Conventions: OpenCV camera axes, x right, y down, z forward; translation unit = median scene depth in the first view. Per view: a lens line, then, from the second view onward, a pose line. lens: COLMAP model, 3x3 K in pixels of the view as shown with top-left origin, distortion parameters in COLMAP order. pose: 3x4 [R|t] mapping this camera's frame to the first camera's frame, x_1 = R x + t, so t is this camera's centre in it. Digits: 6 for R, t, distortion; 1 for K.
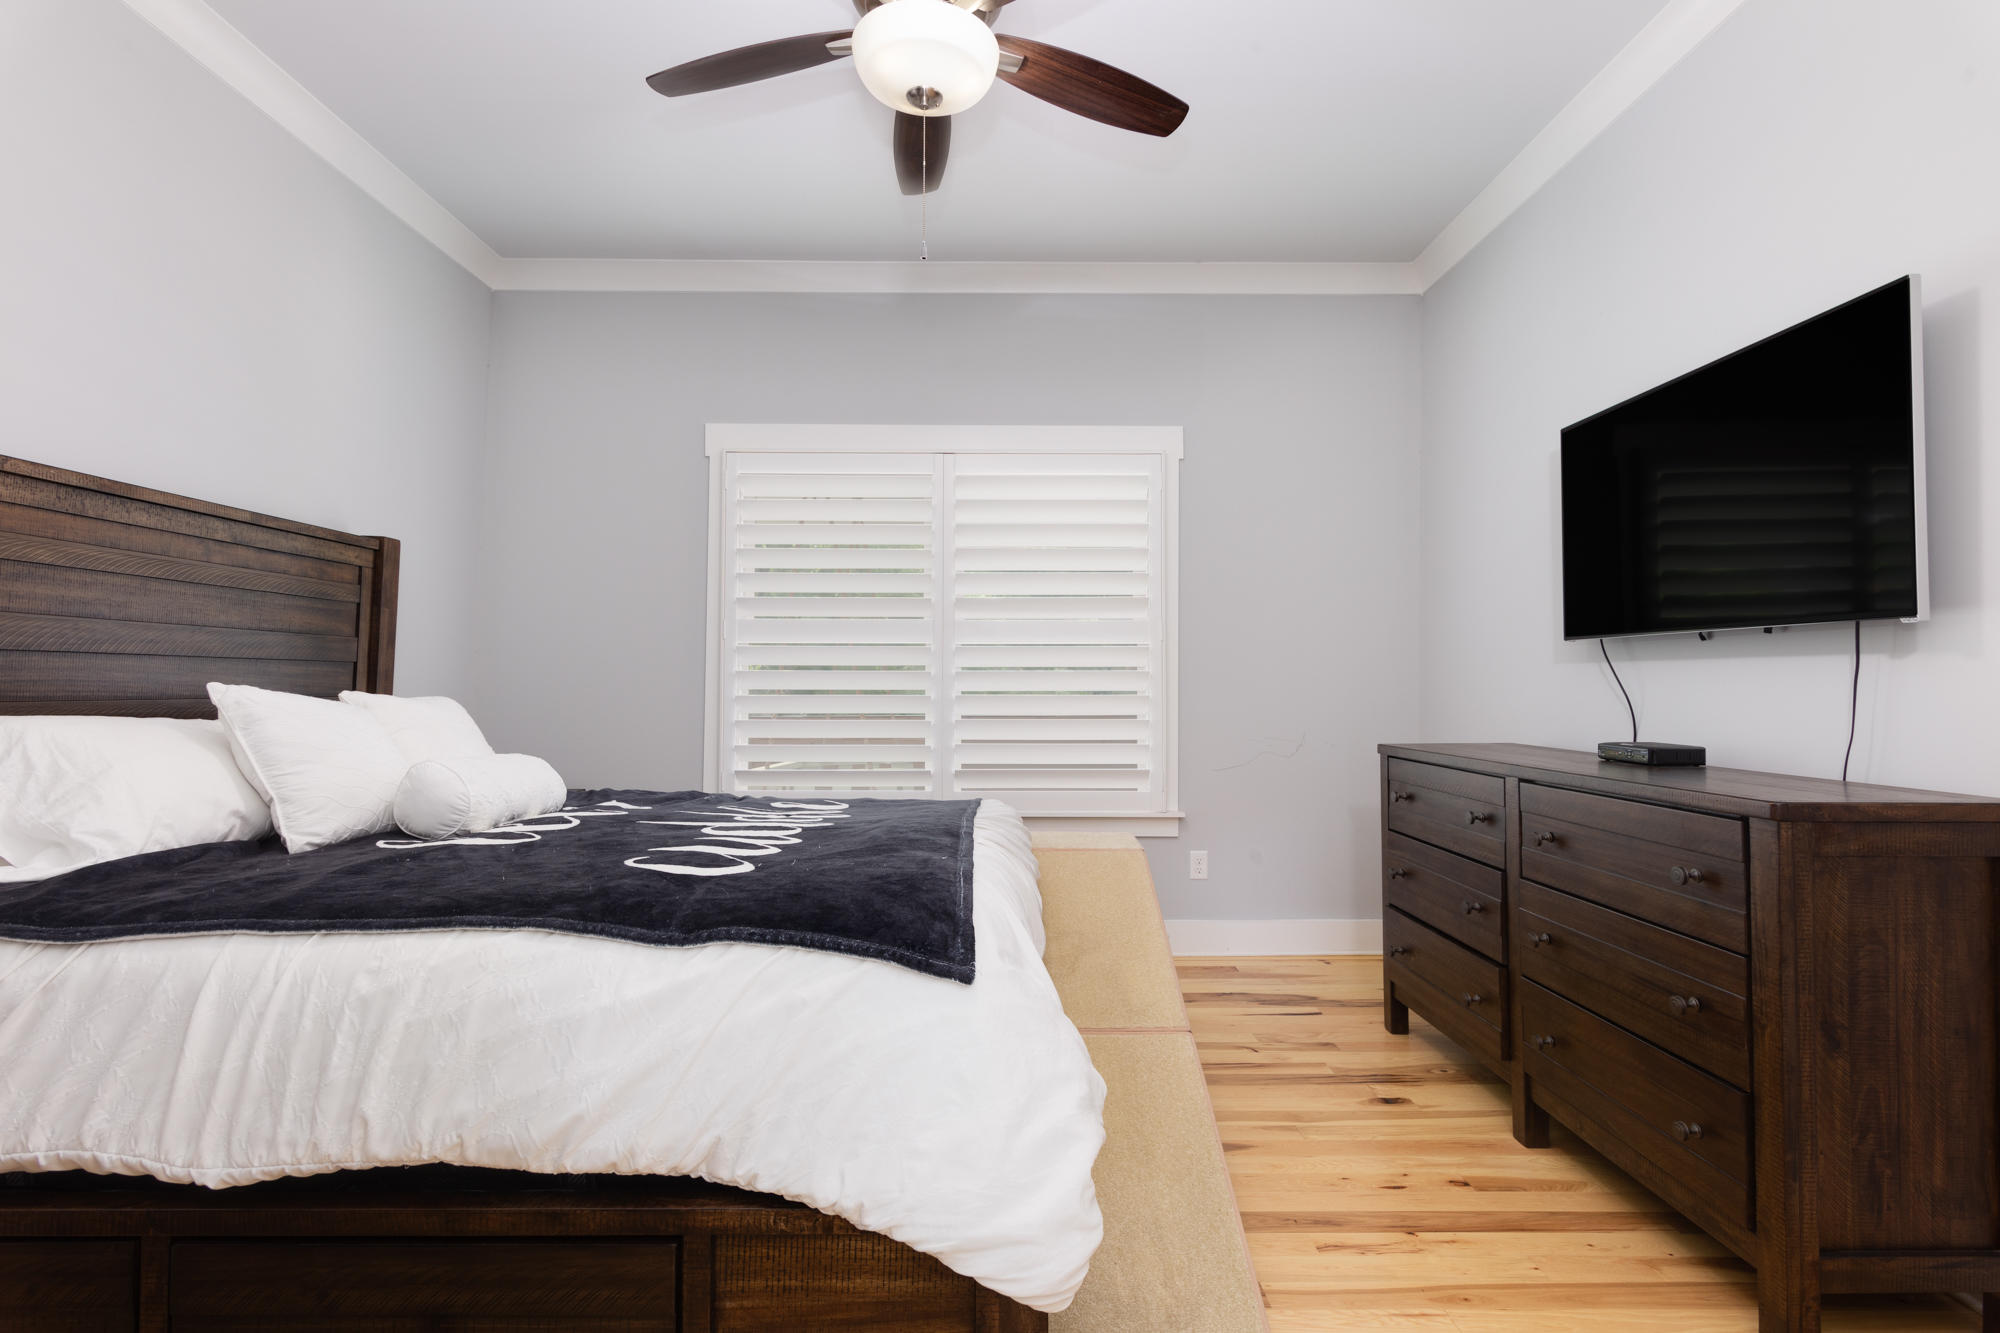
lens RADIAL K [[959.3, 0, 1010.8], [0, 959.3, 663.1], [0, 0, 1]] dist [0.003428, 0.000436]
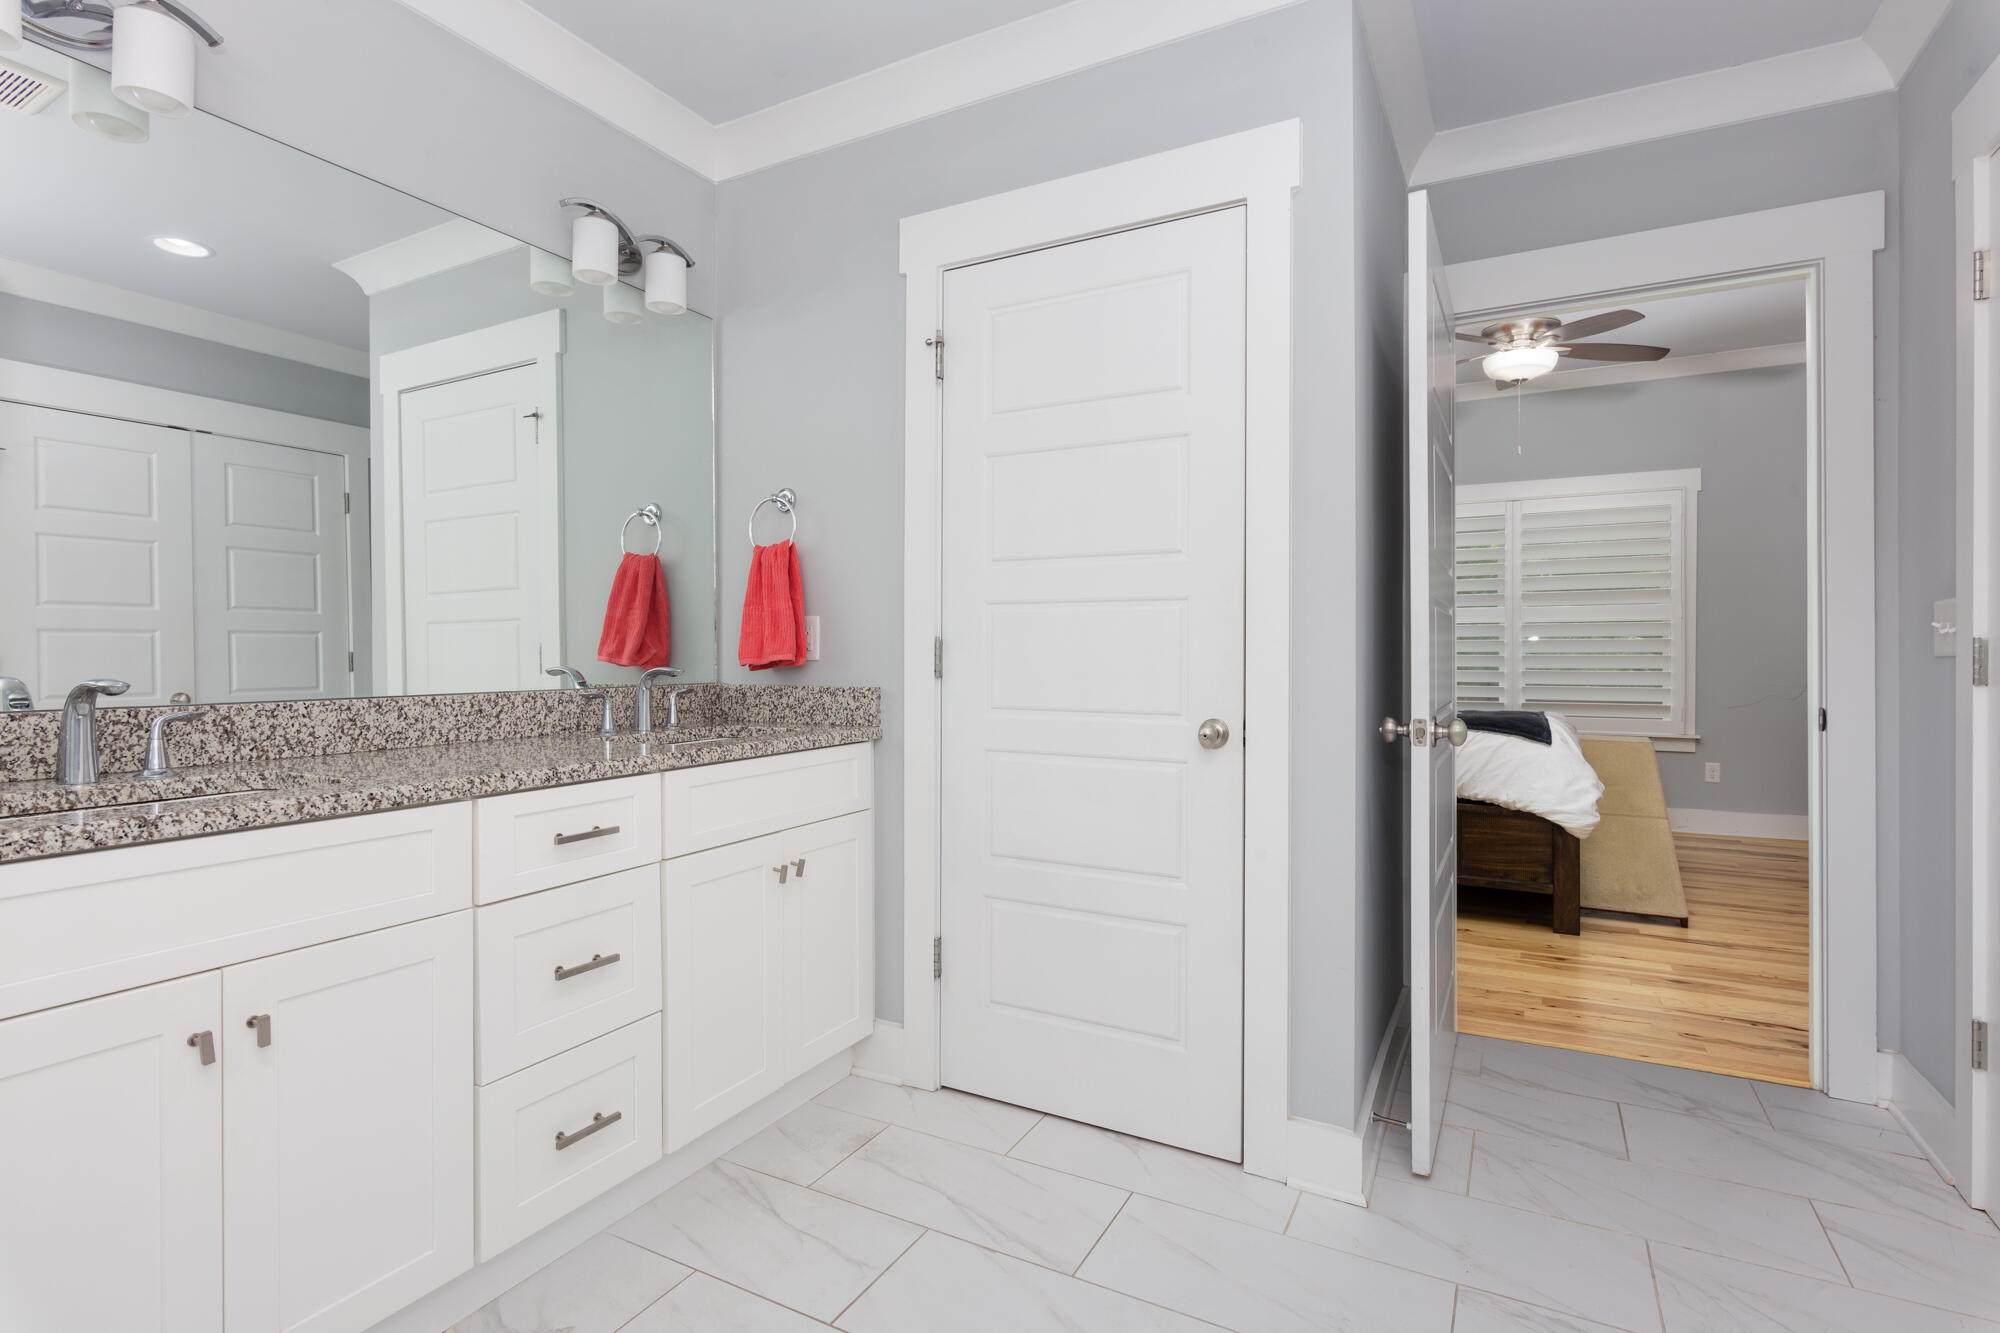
lens RADIAL K [[980.3, 0, 1002.7], [0, 980.3, 648.3], [0, 0, 1]] dist [0.000008, 0.000123]
pose [[0.870003, 0.002023, -0.493042, -0.011996], [0.007987, 0.999803, 0.018195, -0.021559], [0.492981, -0.019767, 0.869816, -1.413346]]
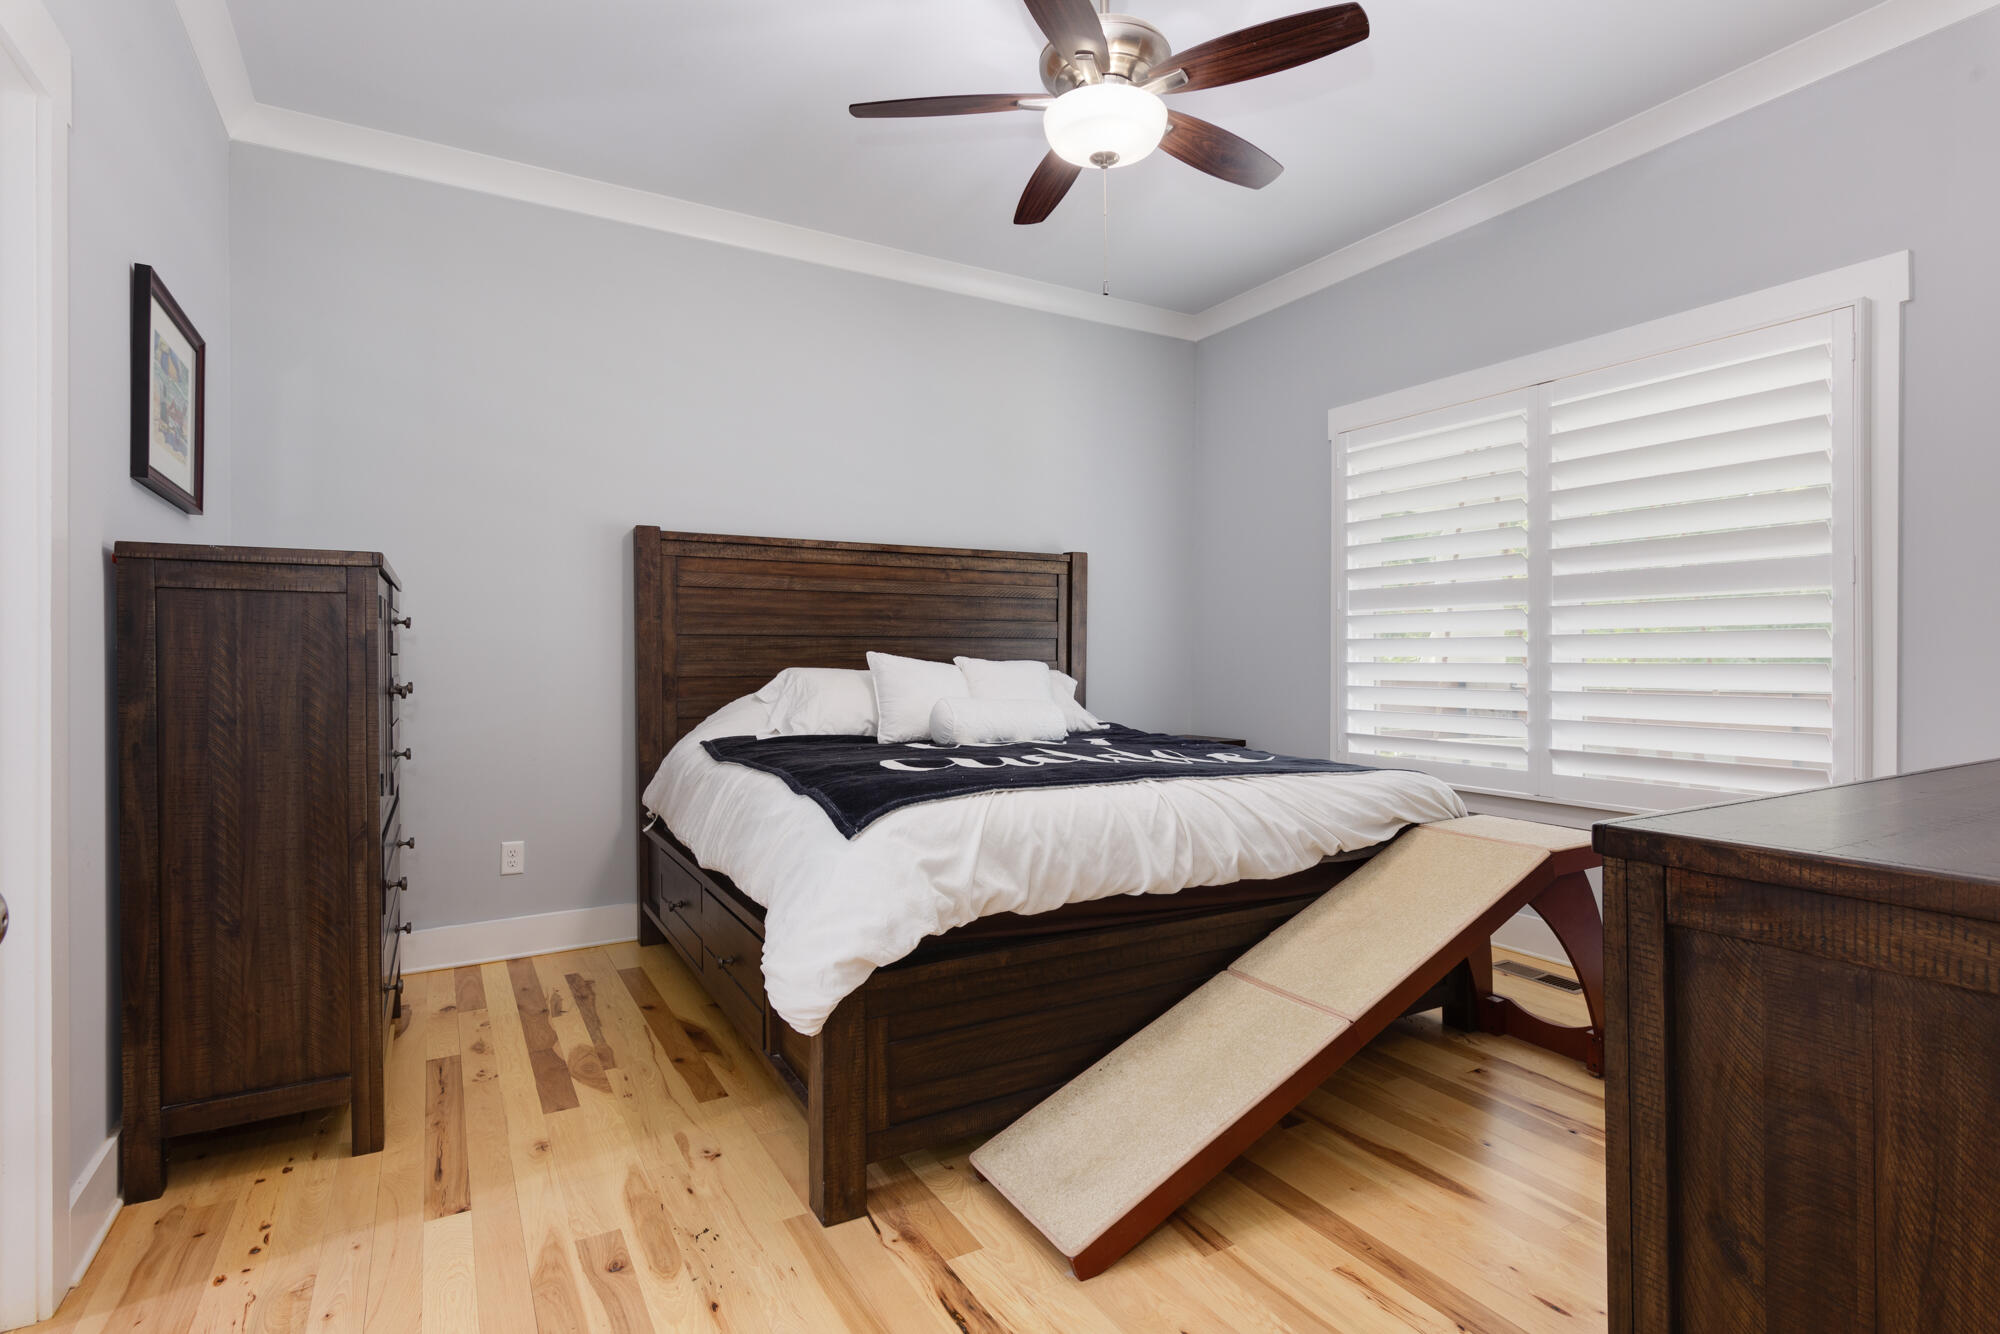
lens RADIAL K [[976.7, 0, 1000.0], [0, 976.7, 667.0], [0, 0, 1]] dist [0.001896, -0.000256]
pose [[0.487701, 0.007148, -0.872981, 0.813765], [0.021000, 0.999581, 0.019917, 0.015120], [0.872758, -0.028046, 0.487347, 0.244663]]
